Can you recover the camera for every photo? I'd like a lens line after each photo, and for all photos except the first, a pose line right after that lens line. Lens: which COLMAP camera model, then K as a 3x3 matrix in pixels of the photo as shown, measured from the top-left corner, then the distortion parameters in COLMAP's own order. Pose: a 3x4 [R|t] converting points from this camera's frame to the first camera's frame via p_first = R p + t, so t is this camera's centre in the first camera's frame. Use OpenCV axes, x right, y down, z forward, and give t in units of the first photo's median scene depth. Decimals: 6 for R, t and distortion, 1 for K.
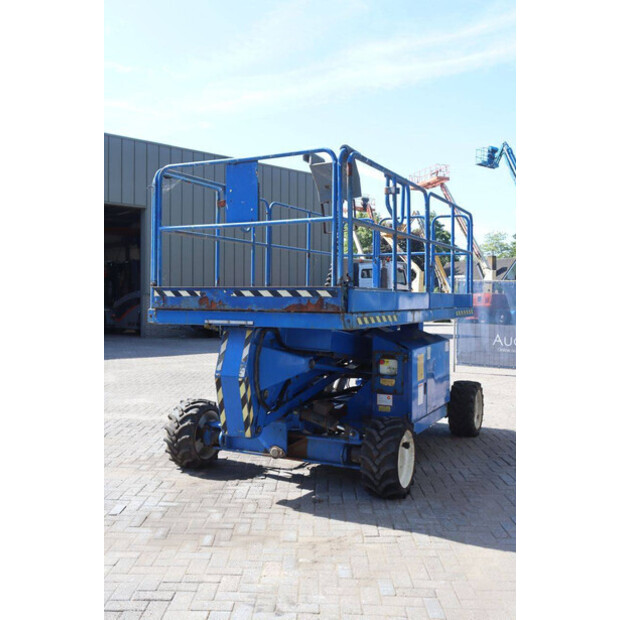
lens RADIAL K [[711.3, 0, 289.9], [0, 711.3, 308.4], [0, 0, 1]] dist [-0.019839, 0.019613]
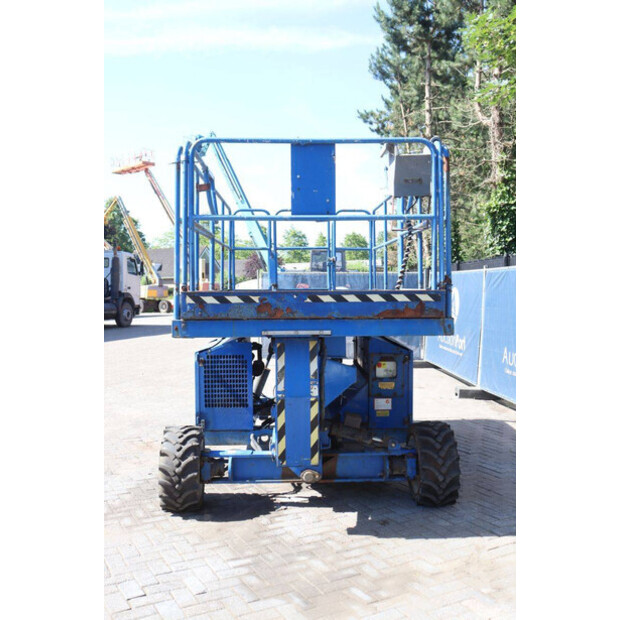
lens RADIAL K [[711.3, 0, 289.9], [0, 711.3, 308.4], [0, 0, 1]] dist [-0.019839, 0.019613]
pose [[0.840310, -0.031197, 0.541207, -0.536344], [0.019443, 0.999435, 0.027422, -0.031979], [-0.541757, -0.012520, 0.840442, 0.289883]]
